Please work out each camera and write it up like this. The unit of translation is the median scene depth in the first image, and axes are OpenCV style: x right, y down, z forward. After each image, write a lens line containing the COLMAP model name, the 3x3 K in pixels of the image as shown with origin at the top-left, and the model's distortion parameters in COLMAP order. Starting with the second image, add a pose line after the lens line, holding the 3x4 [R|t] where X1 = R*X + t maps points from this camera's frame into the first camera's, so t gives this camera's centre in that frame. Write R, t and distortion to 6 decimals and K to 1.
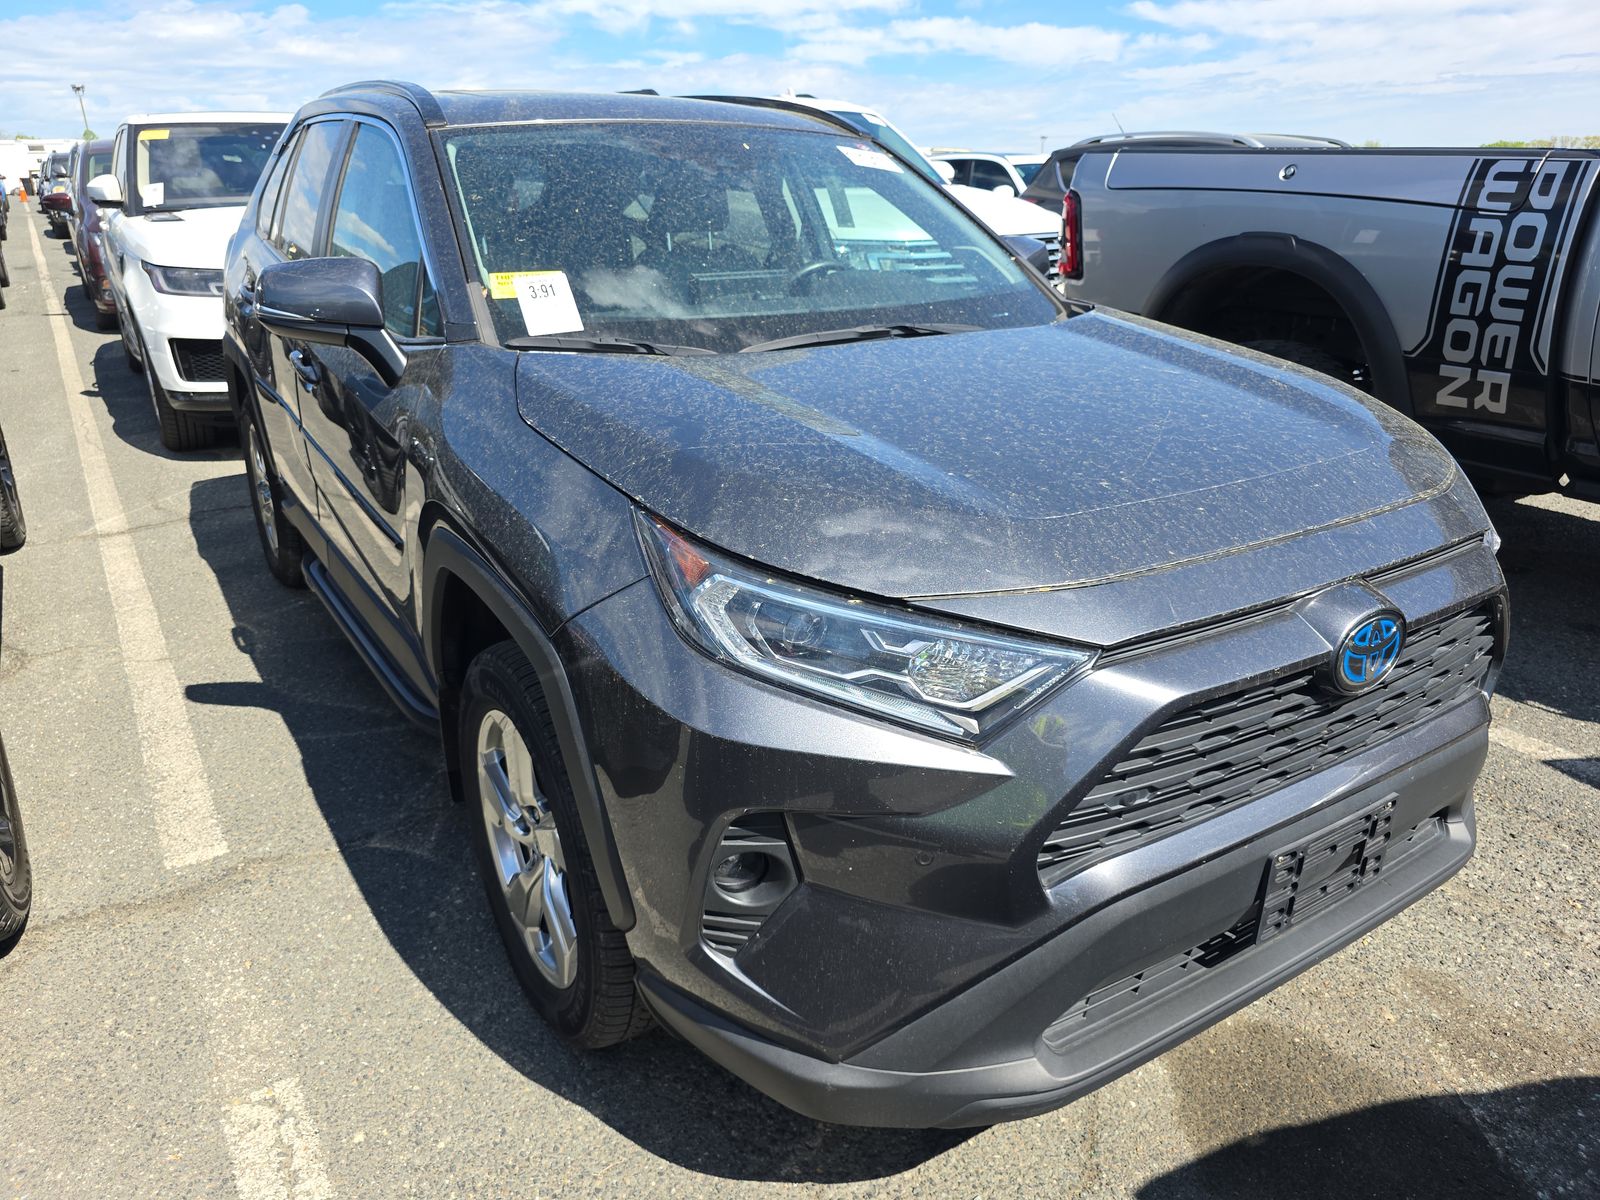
lens RADIAL K [[1154.0, 0, 791.9], [0, 1154.0, 635.4], [0, 0, 1]] dist [0.043427, -0.048606]
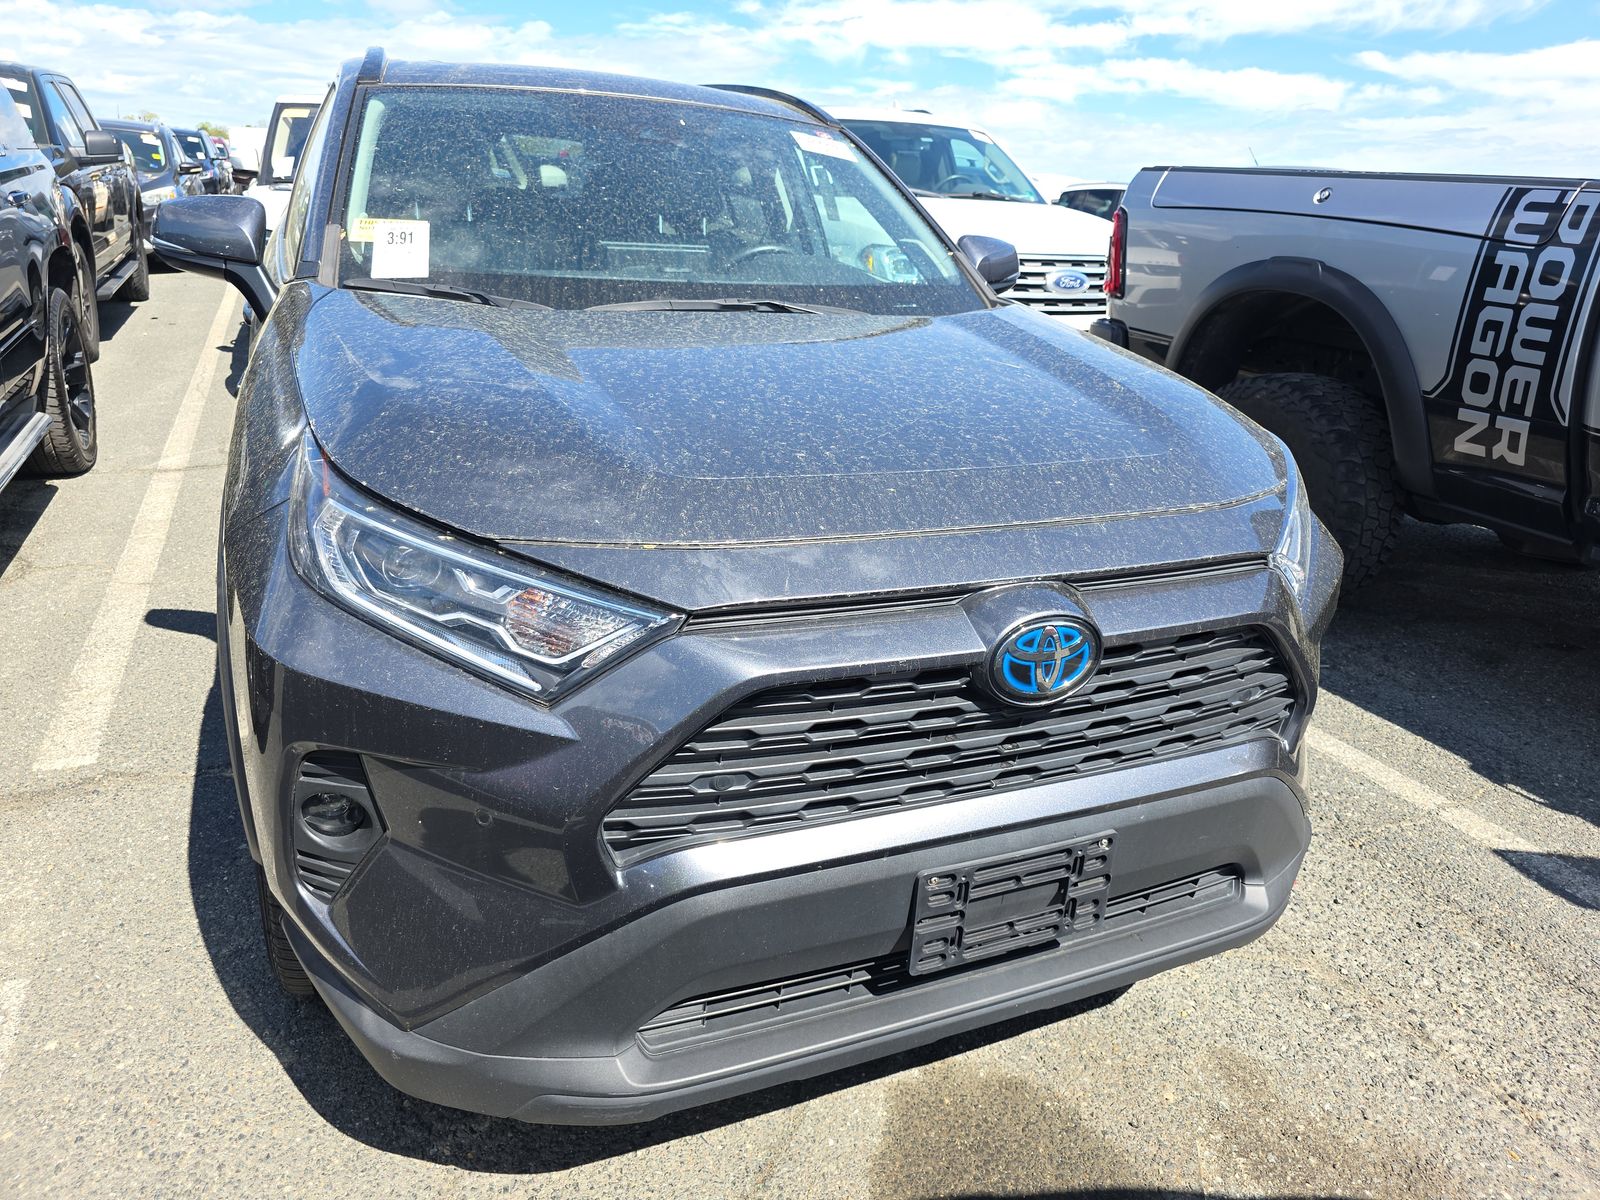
lens RADIAL K [[1154.0, 0, 804.9], [0, 1154.0, 597.9], [0, 0, 1]] dist [0.043427, -0.048606]
pose [[0.985621, 0.105093, -0.132312, 0.267779], [-0.111364, 0.992938, -0.040898, 0.014503], [0.127080, 0.055044, 0.990364, 0.054737]]
